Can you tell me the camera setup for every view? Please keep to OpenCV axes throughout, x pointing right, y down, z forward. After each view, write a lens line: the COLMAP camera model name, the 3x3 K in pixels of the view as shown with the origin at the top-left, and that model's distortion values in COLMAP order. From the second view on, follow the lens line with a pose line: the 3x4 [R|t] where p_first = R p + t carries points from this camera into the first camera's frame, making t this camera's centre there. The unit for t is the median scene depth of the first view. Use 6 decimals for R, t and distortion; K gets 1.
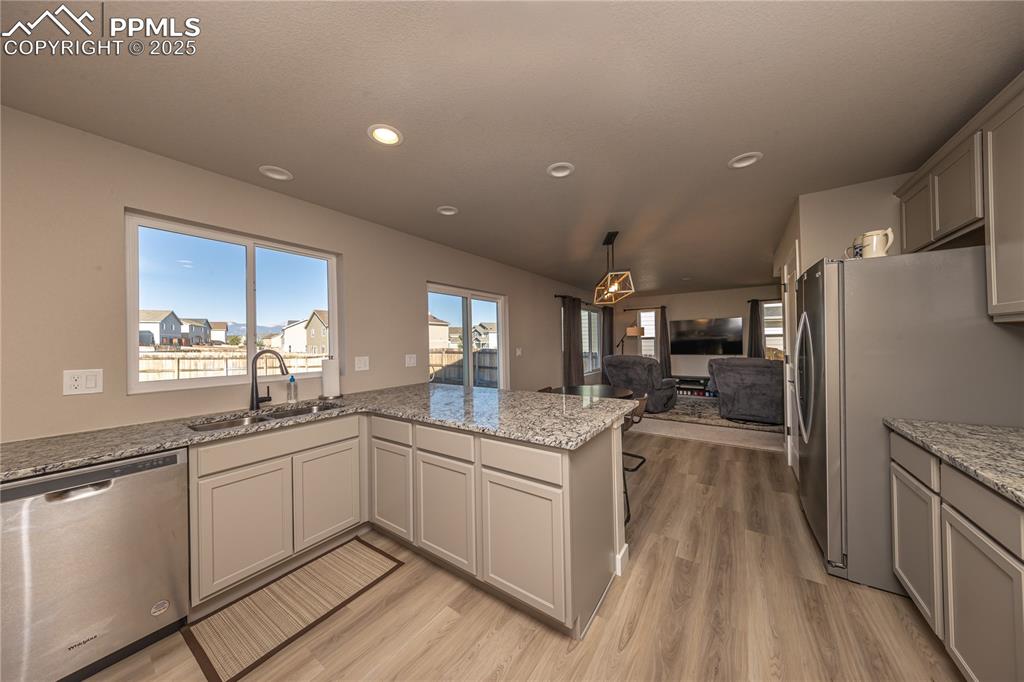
lens RADIAL K [[326.6, 0, 508.1], [0, 326.6, 339.5], [0, 0, 1]] dist [0.000208, -0.000225]
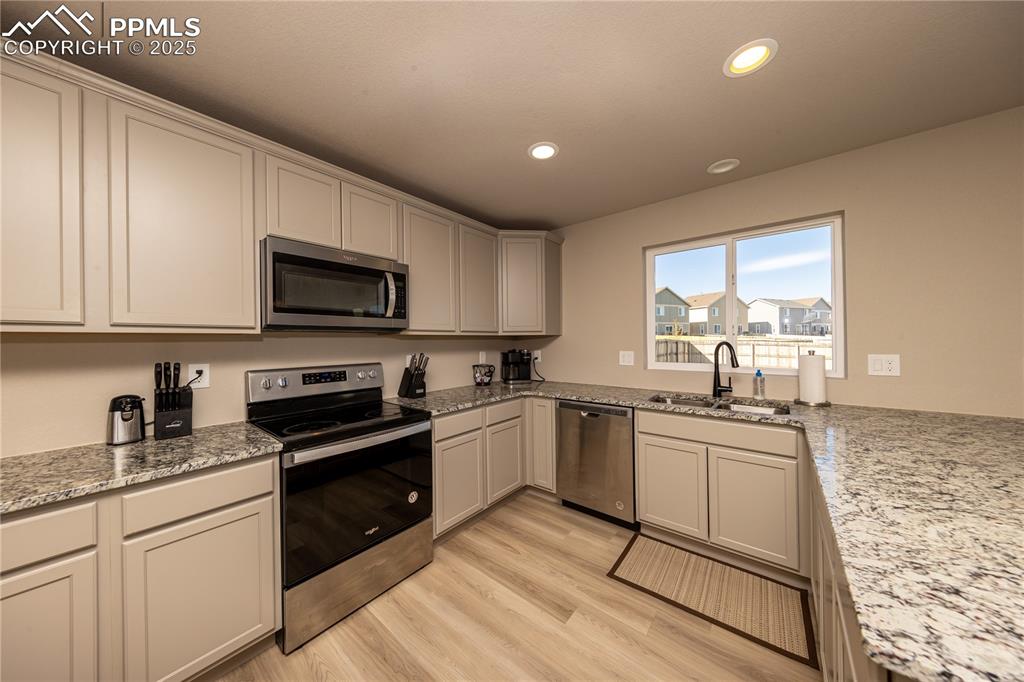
lens RADIAL K [[326.6, 0, 515.4], [0, 326.6, 340.4], [0, 0, 1]] dist [0.000208, -0.000225]
pose [[-0.064851, 0.017332, -0.997744, 0.314024], [0.020293, 0.999665, 0.016046, -0.001715], [0.997689, -0.019206, -0.065181, 0.379196]]
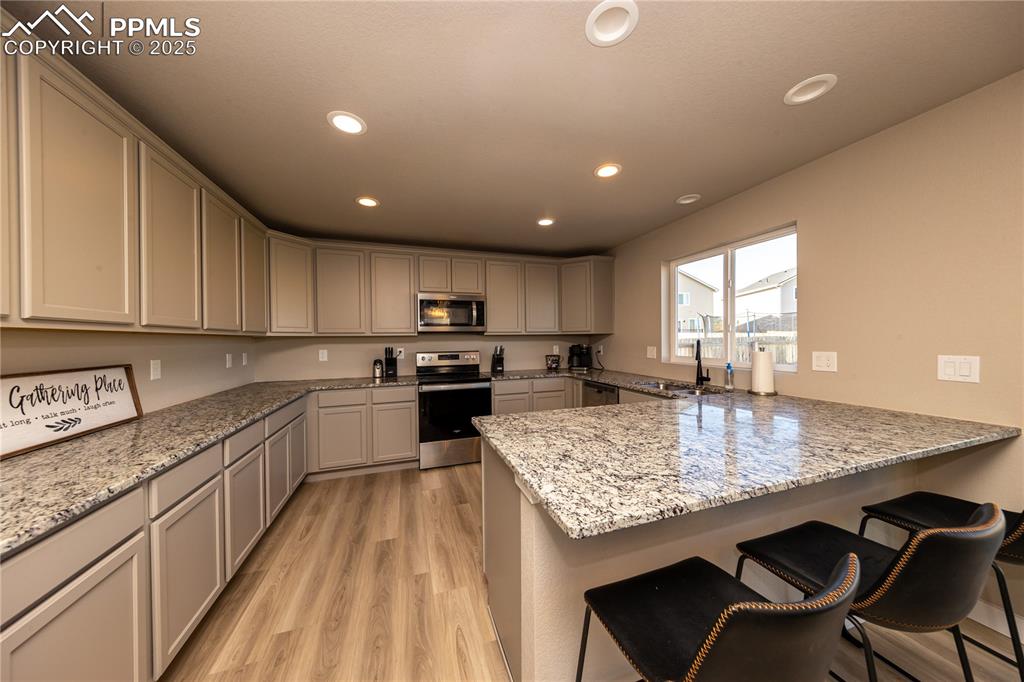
lens RADIAL K [[326.6, 0, 512.4], [0, 326.6, 340.1], [0, 0, 1]] dist [0.000208, -0.000225]
pose [[-0.589633, 0.026704, -0.807230, 0.650971], [0.028126, 0.999526, 0.012522, -0.000128], [0.807181, -0.015321, -0.590105, 1.079372]]
